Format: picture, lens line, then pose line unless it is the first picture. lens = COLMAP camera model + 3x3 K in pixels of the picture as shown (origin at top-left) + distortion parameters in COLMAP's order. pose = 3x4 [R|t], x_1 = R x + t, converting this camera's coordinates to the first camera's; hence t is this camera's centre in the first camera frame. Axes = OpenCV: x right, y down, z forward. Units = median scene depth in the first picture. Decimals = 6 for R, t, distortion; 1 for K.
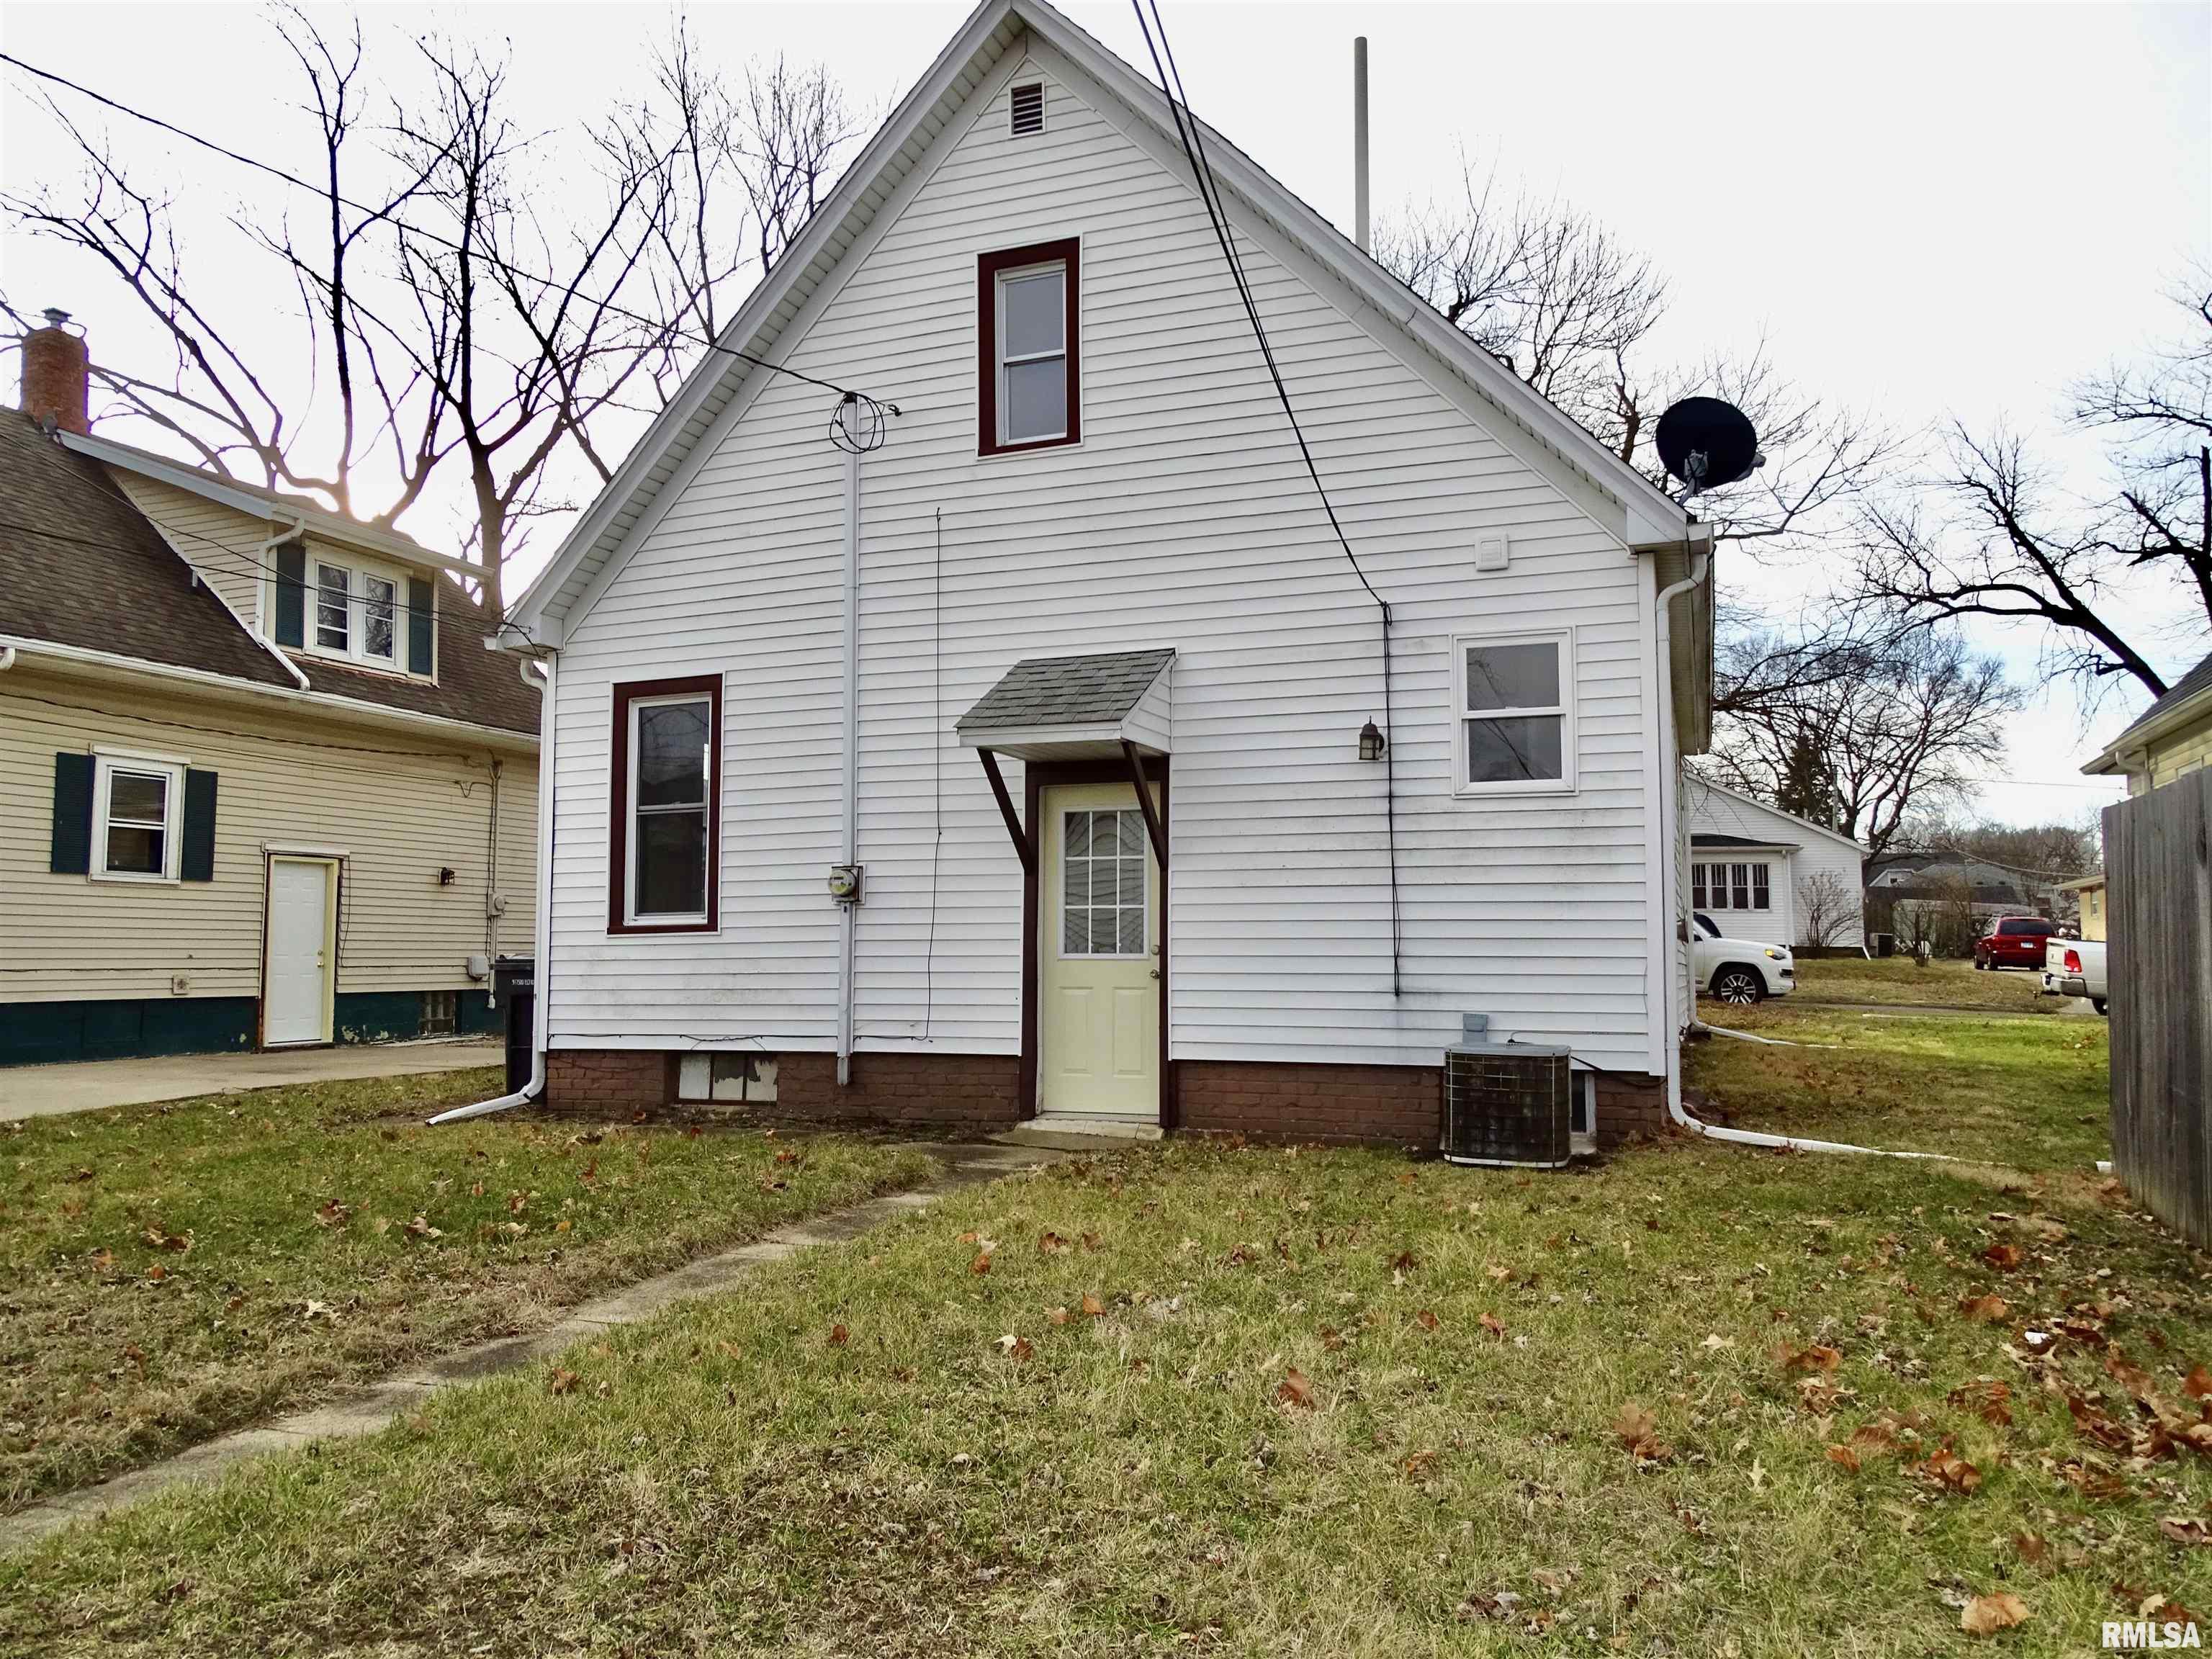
lens RADIAL K [[1589.7, 0, 1101.7], [0, 1589.7, 832.3], [0, 0, 1]] dist [0.024212, -0.008376]
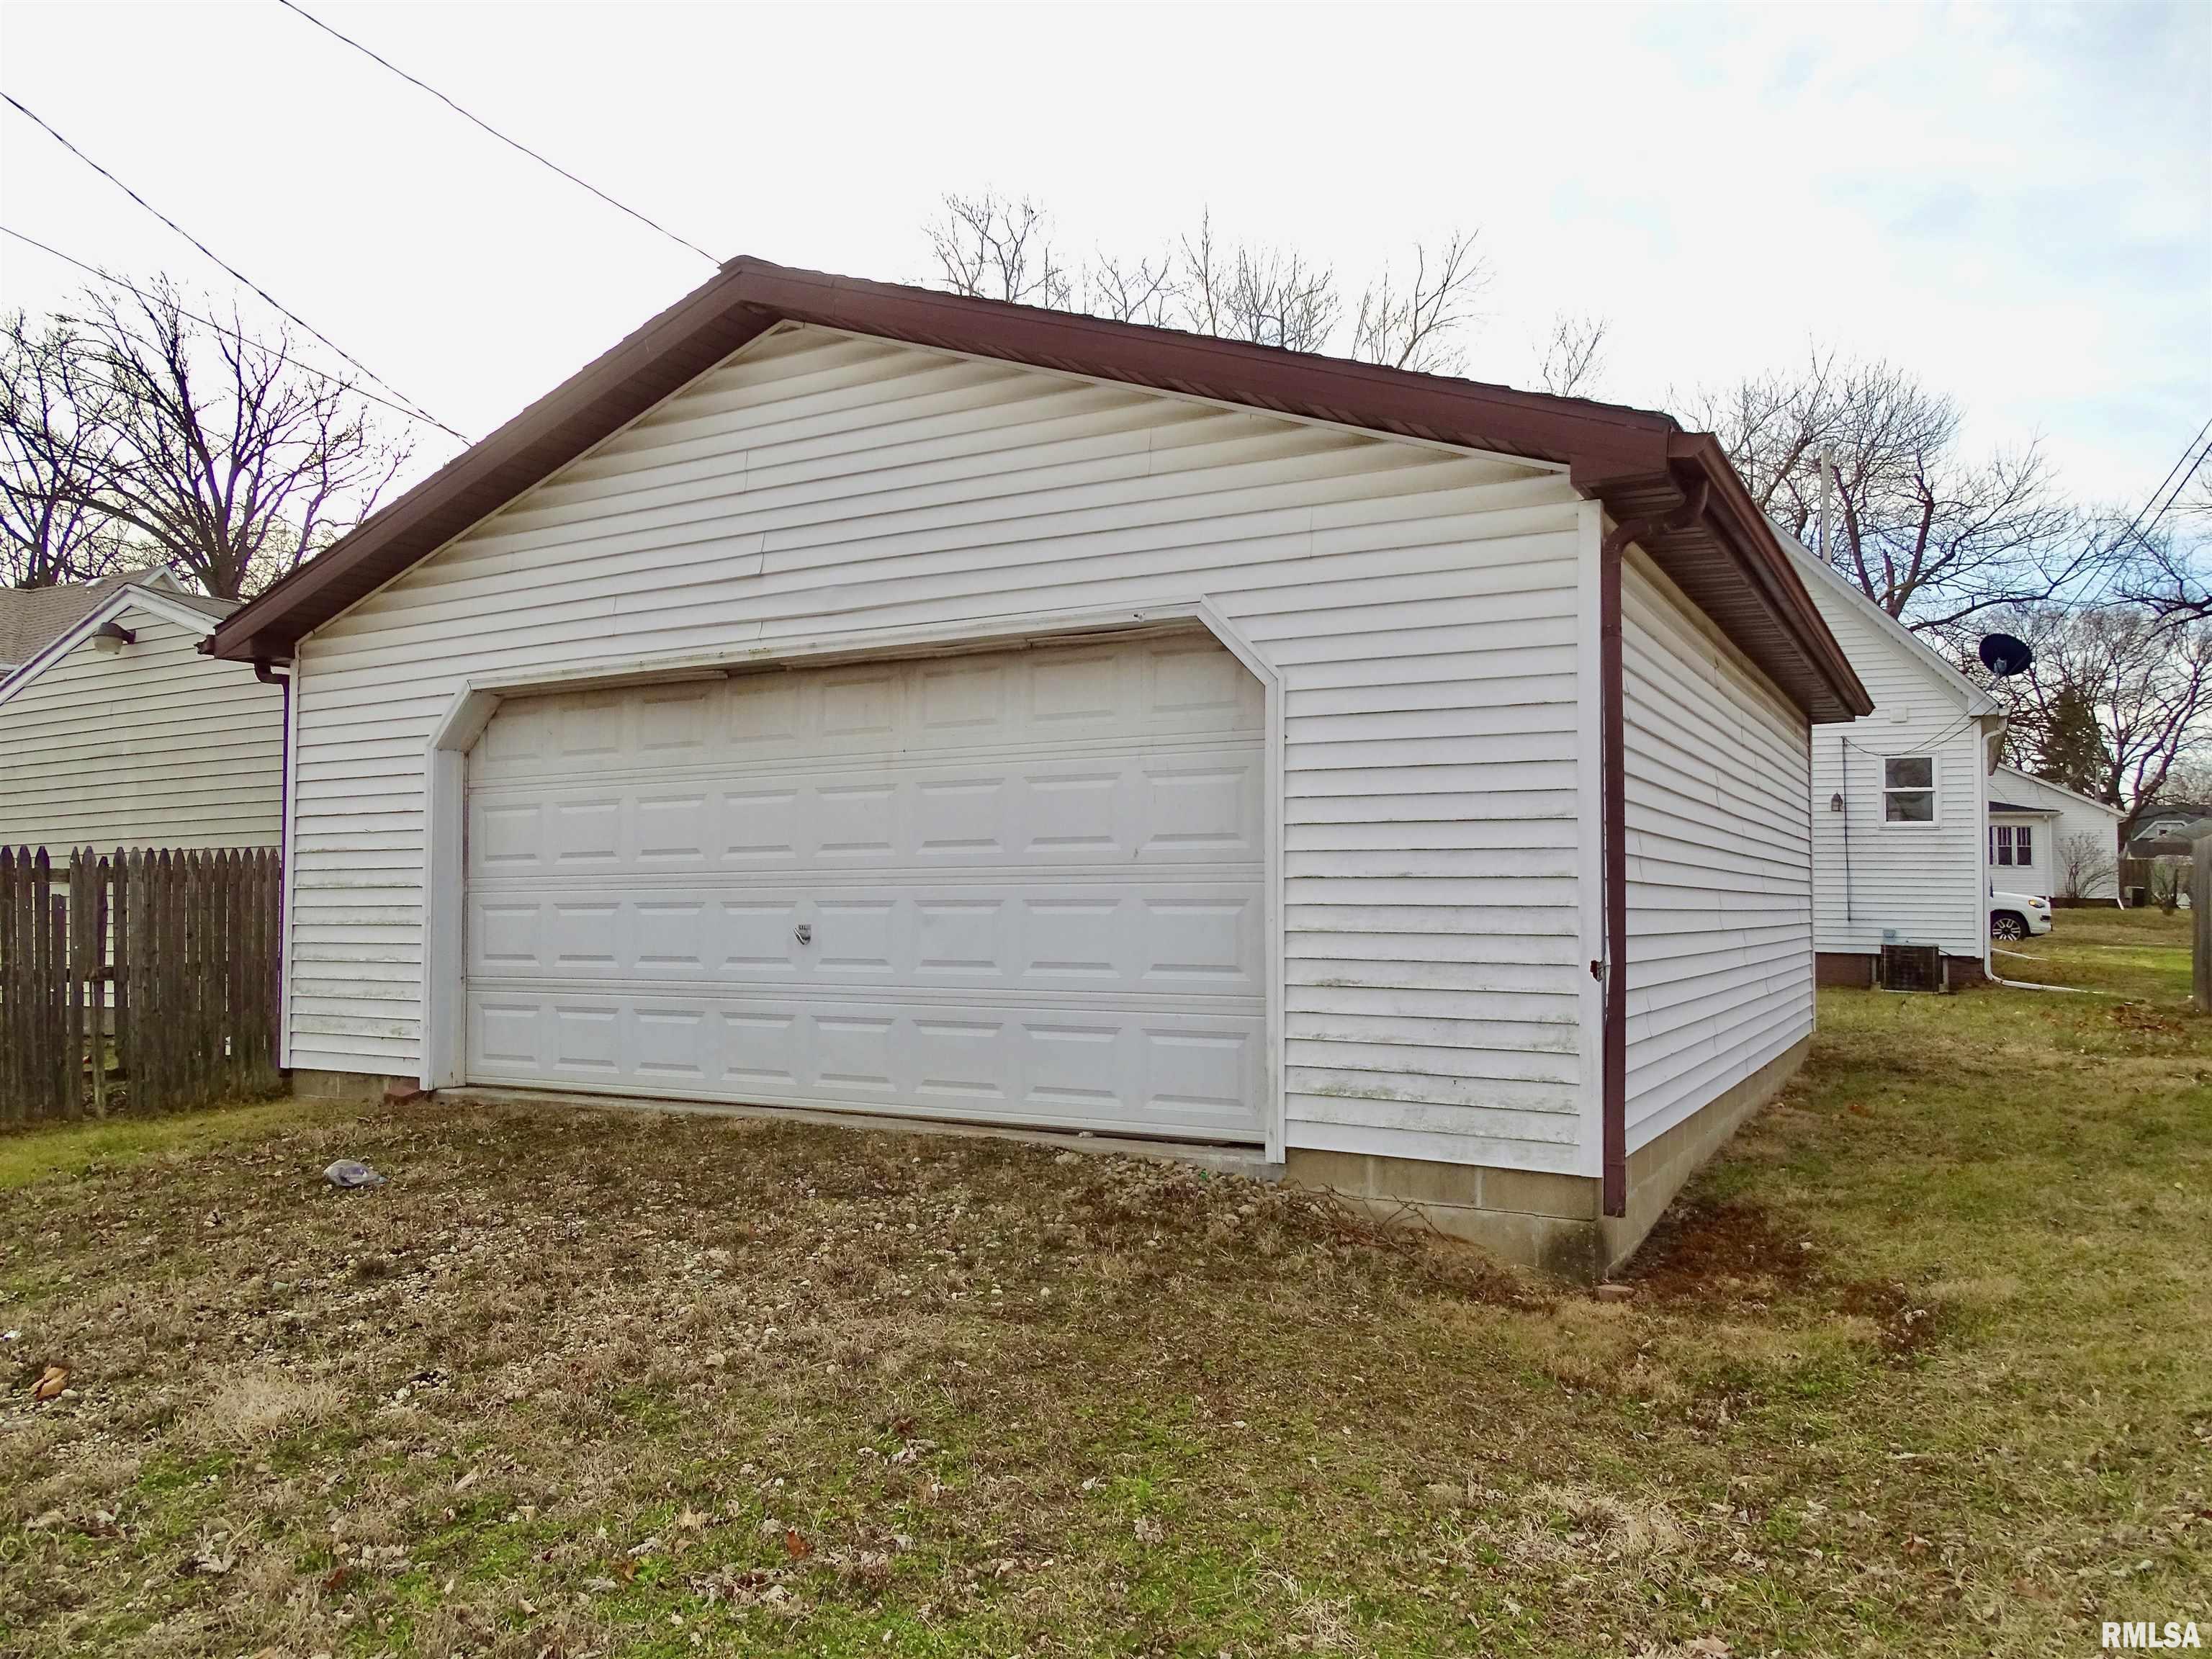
lens RADIAL K [[1589.7, 0, 1108.4], [0, 1589.7, 823.6], [0, 0, 1]] dist [0.024212, -0.008376]
pose [[0.992032, 0.003162, -0.125950, -0.127320], [0.000659, 0.999541, 0.030286, -0.022461], [0.125988, -0.030128, 0.991574, -0.300019]]
